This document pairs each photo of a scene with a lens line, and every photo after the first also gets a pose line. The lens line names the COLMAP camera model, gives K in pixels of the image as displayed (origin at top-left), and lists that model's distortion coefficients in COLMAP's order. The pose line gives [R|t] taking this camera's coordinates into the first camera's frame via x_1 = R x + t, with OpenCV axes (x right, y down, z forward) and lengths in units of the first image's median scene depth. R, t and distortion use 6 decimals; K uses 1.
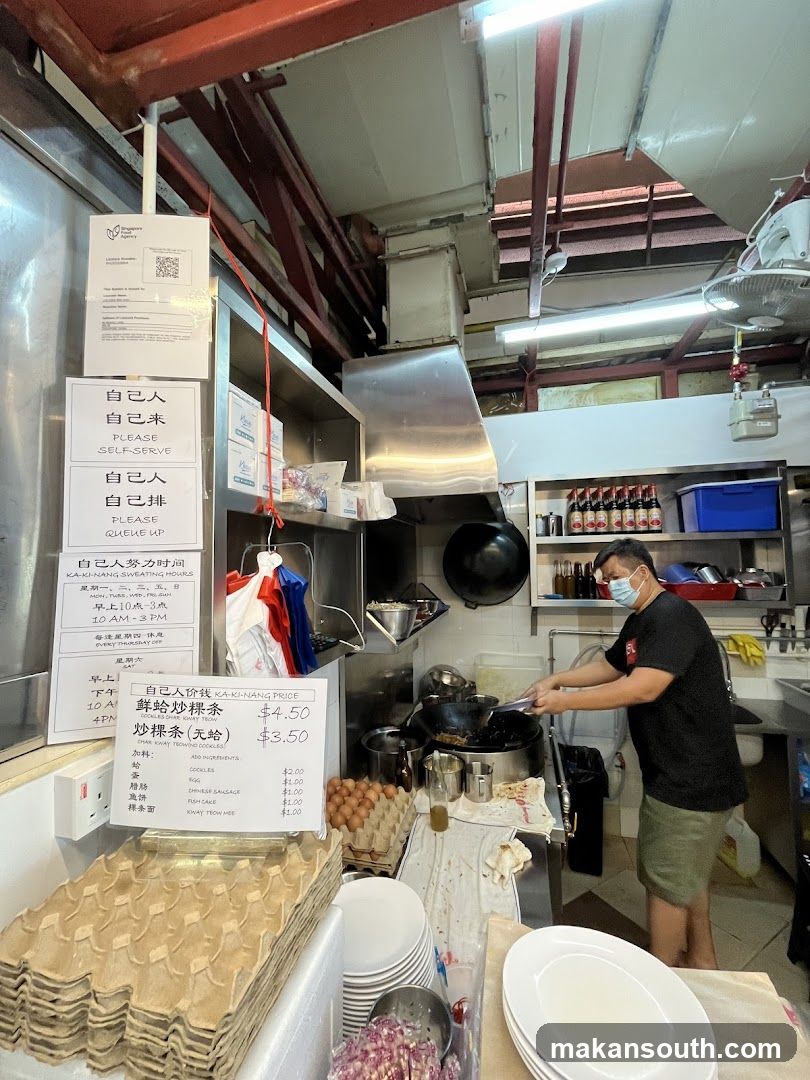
lens RADIAL K [[443.2, 0, 401.9], [0, 443.2, 541.0], [0, 0, 1]] dist [-0.008106, 0.004898]
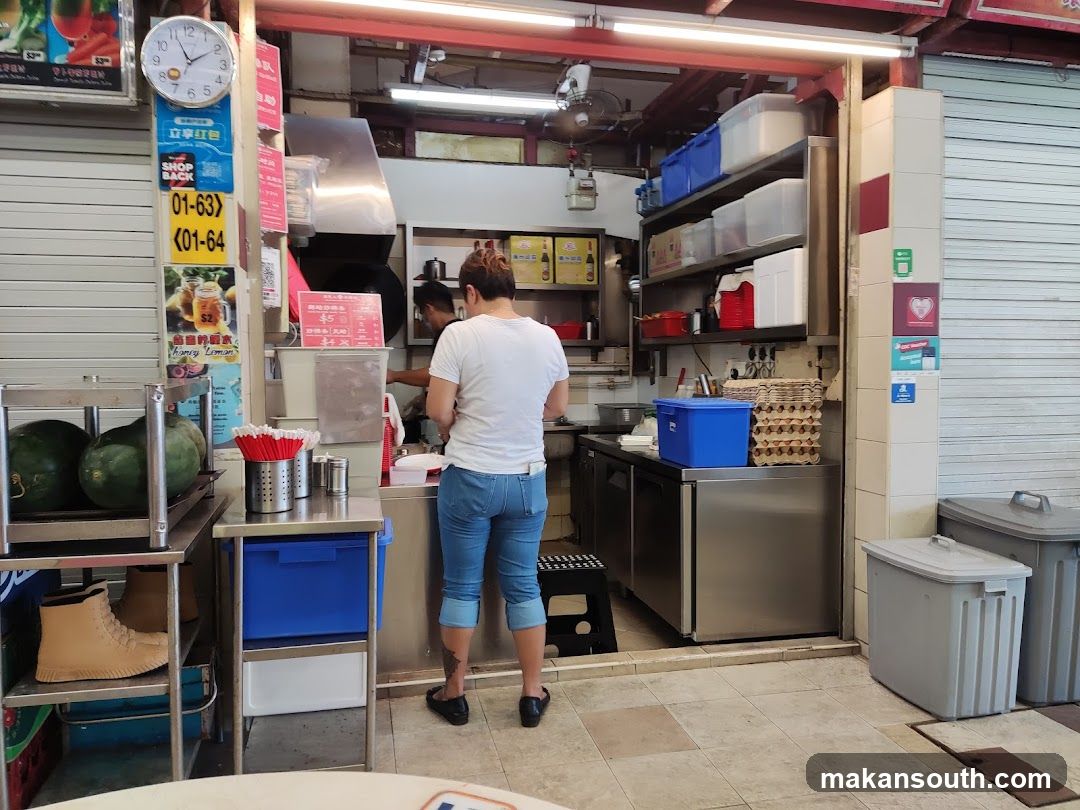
lens RADIAL K [[796.5, 0, 551.4], [0, 796.5, 402.4], [0, 0, 1]] dist [0.076726, -0.115710]
pose [[0.879608, -0.008181, 0.475629, -0.357766], [-0.038725, 0.995302, 0.088735, 0.113138], [-0.474121, -0.096471, 0.875159, -0.973393]]
